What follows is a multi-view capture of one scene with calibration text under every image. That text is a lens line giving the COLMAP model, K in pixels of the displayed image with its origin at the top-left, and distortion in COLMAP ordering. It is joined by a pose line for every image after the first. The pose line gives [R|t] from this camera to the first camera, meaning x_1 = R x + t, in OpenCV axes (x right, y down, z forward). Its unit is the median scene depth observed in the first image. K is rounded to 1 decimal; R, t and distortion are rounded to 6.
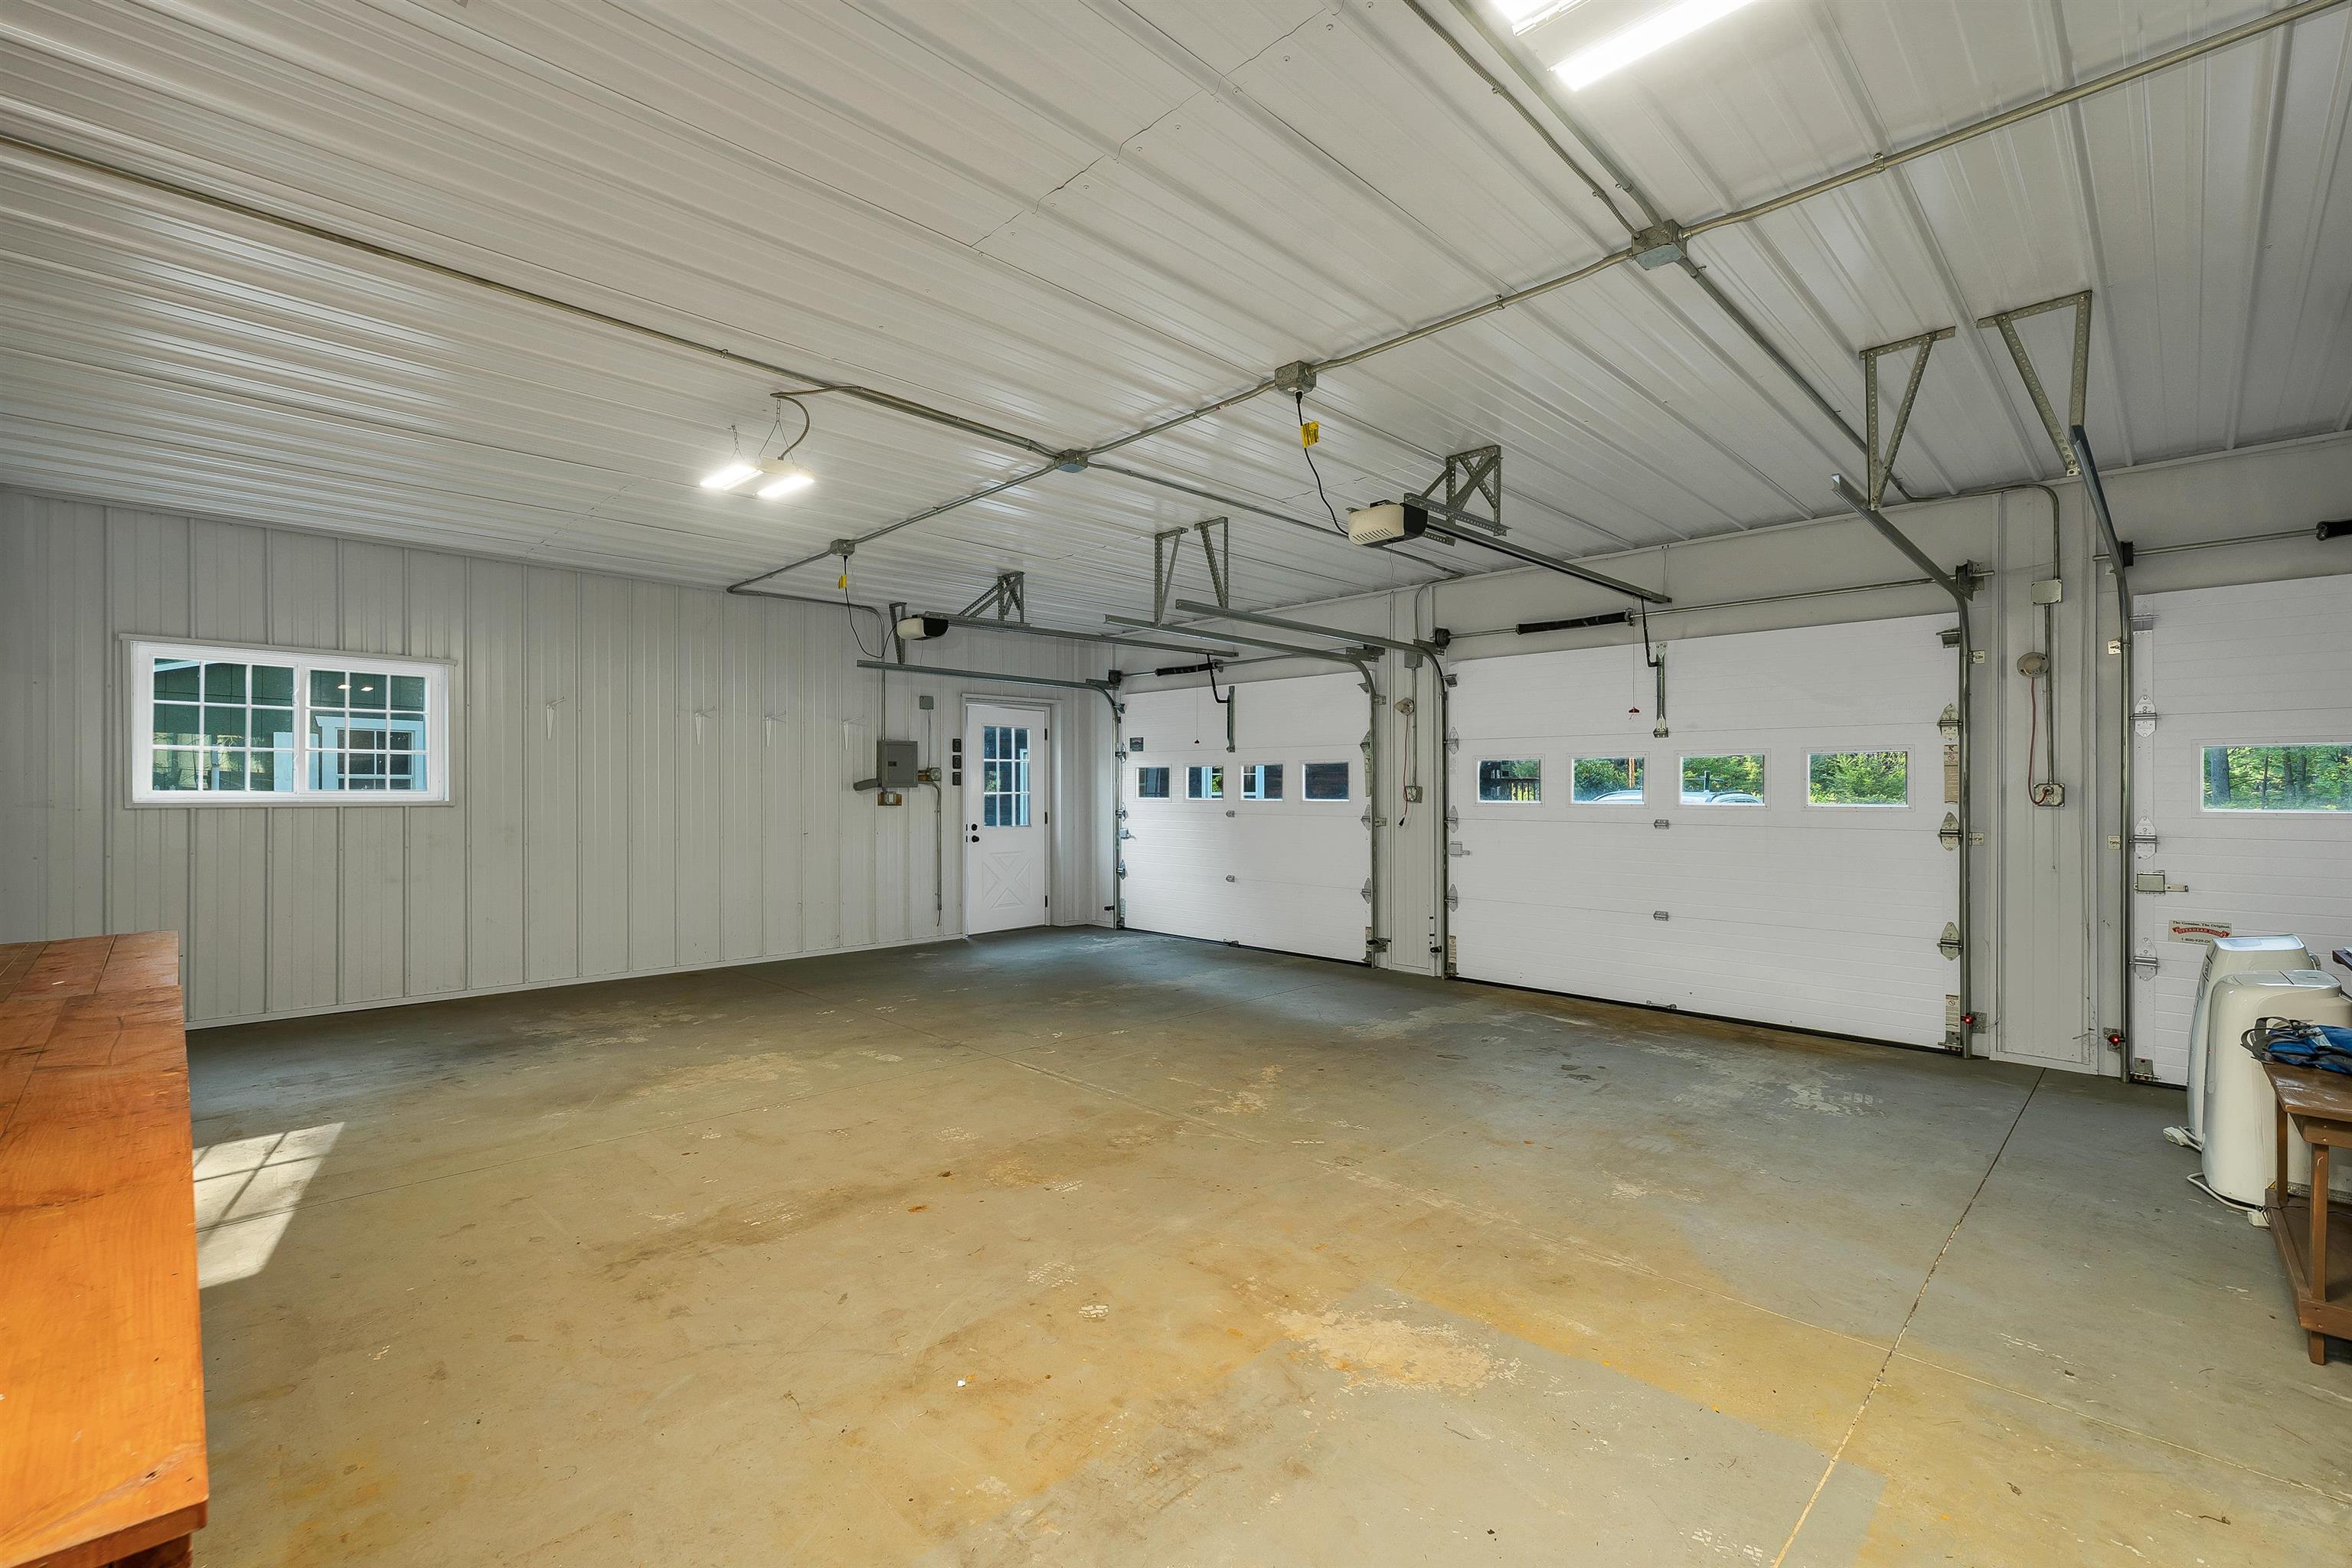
lens RADIAL K [[988.7, 0, 1156.8], [0, 988.7, 783.2], [0, 0, 1]] dist [0.000704, 0.000143]
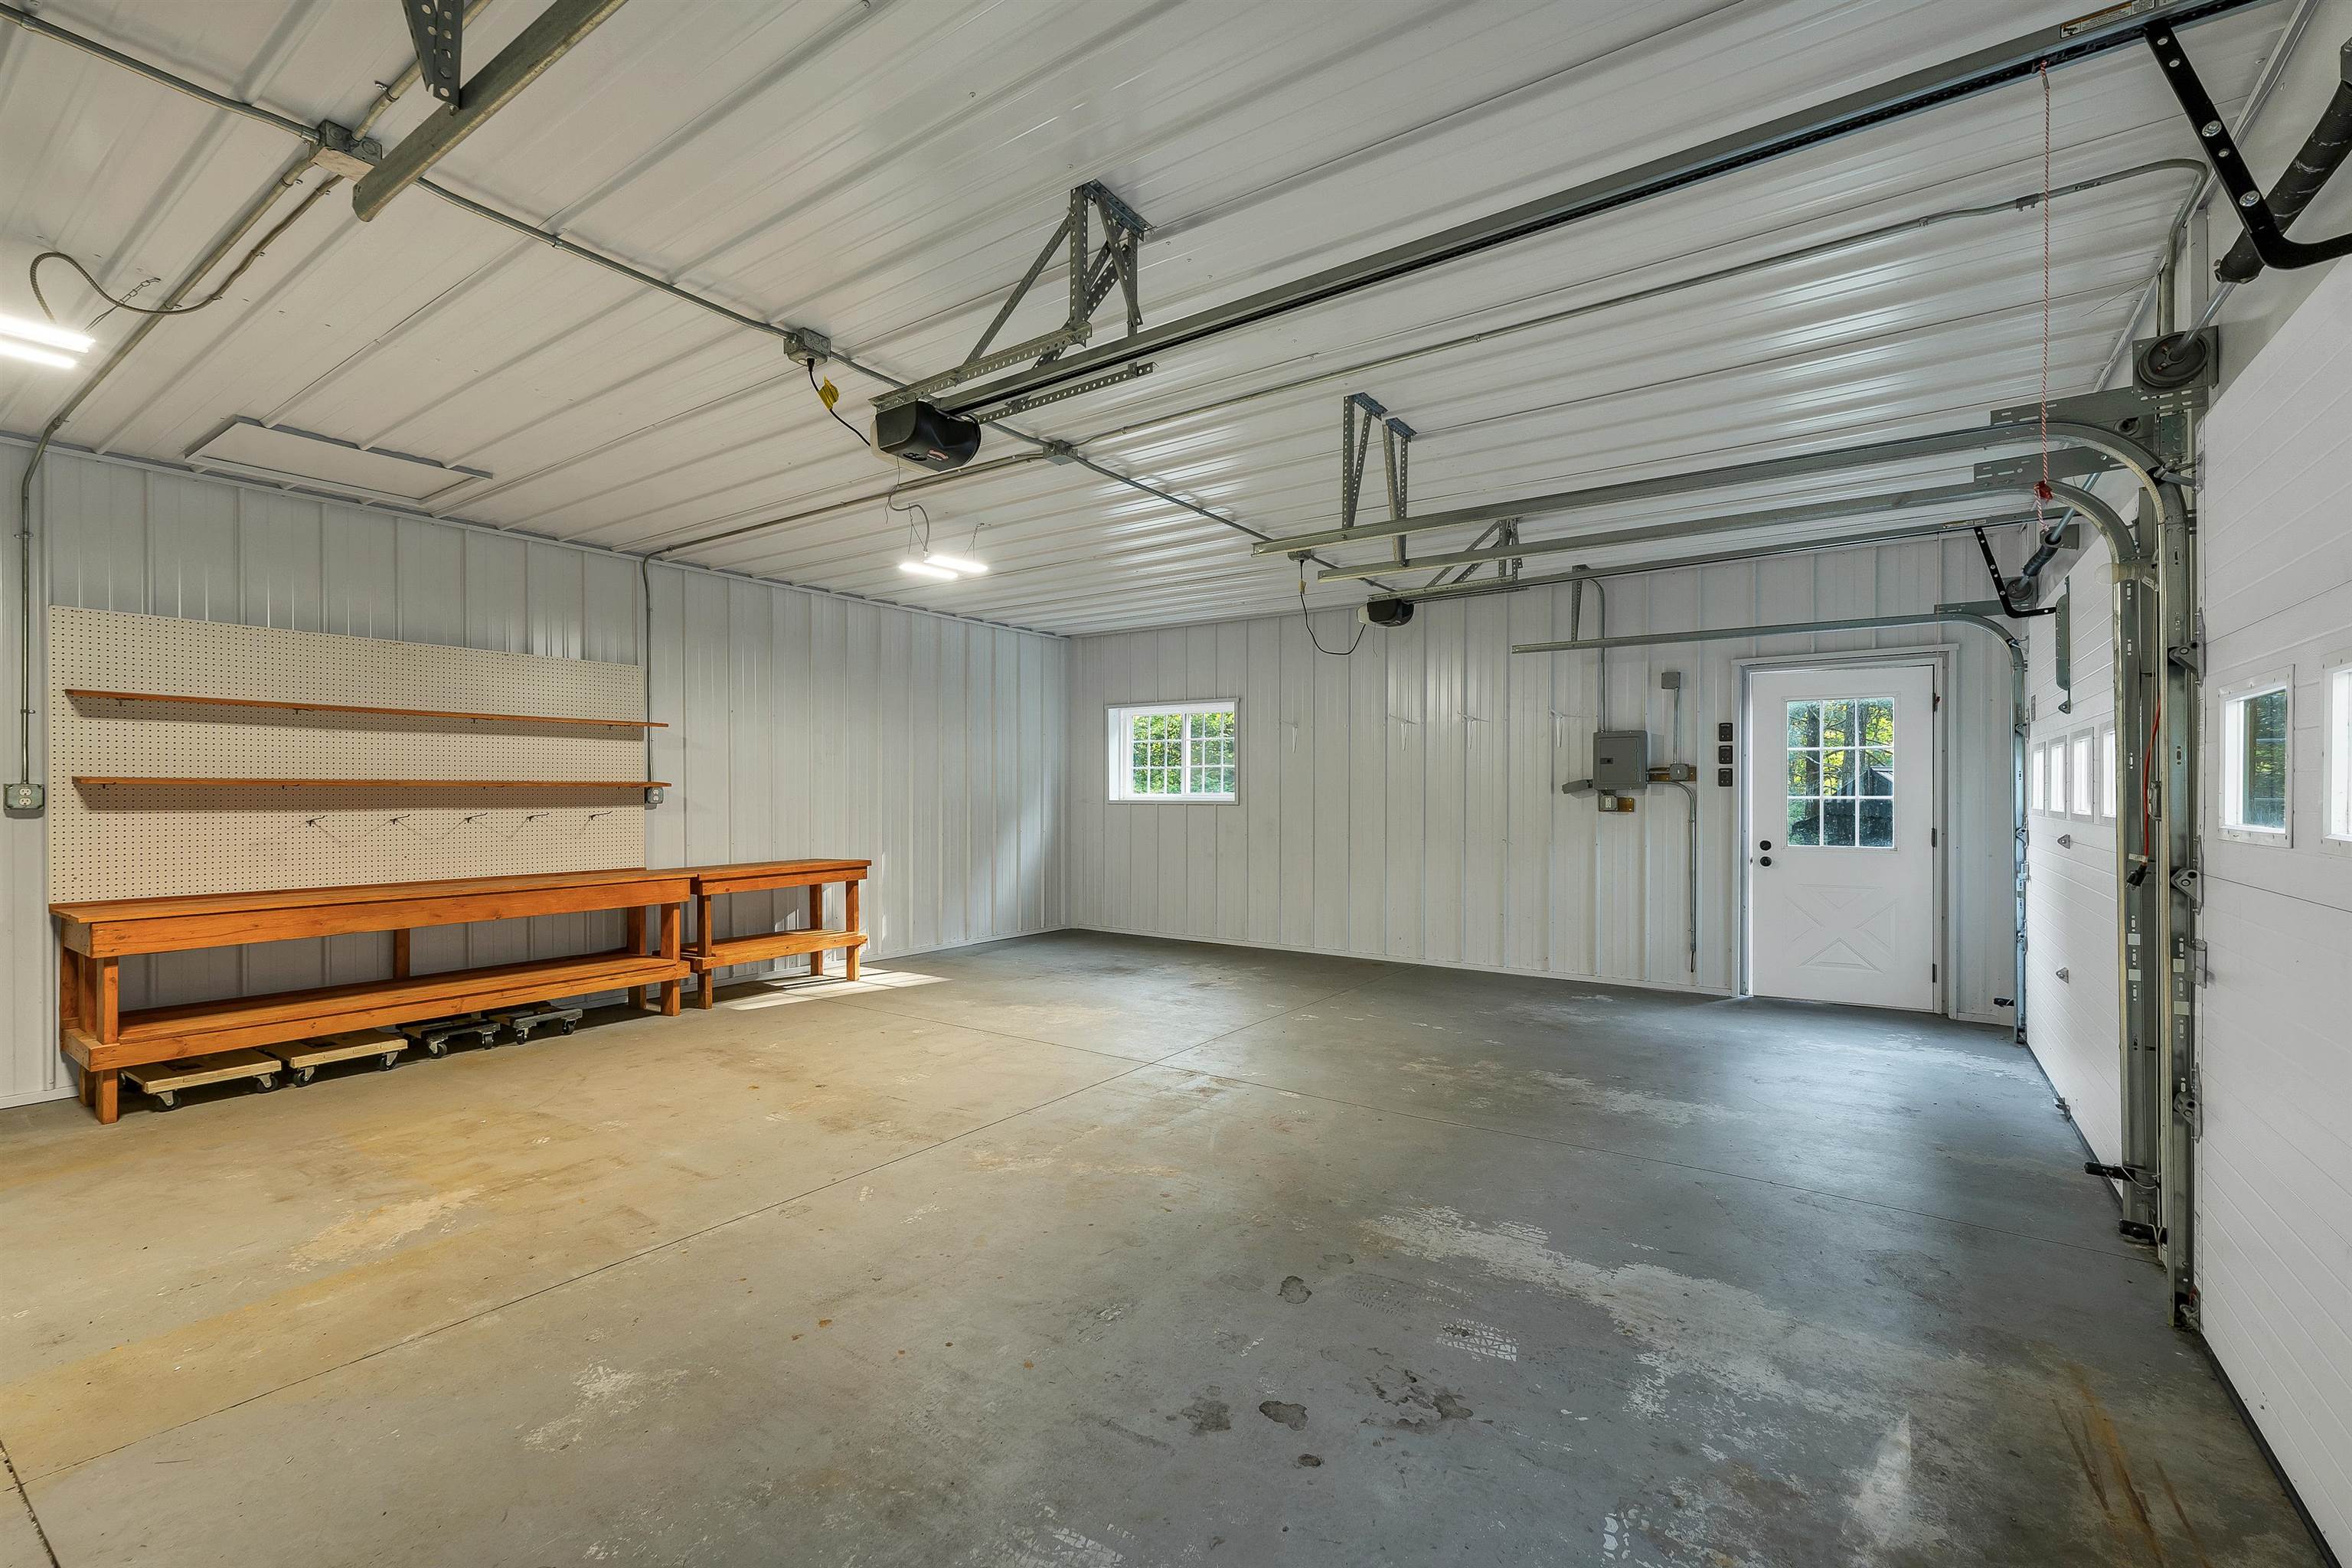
lens RADIAL K [[988.7, 0, 1156.8], [0, 988.7, 783.2], [0, 0, 1]] dist [0.000704, 0.000143]
pose [[0.202899, -0.010982, -0.979138, 0.912180], [0.005436, 0.999934, -0.010089, 0.010305], [0.979185, -0.003276, 0.202945, 0.924722]]
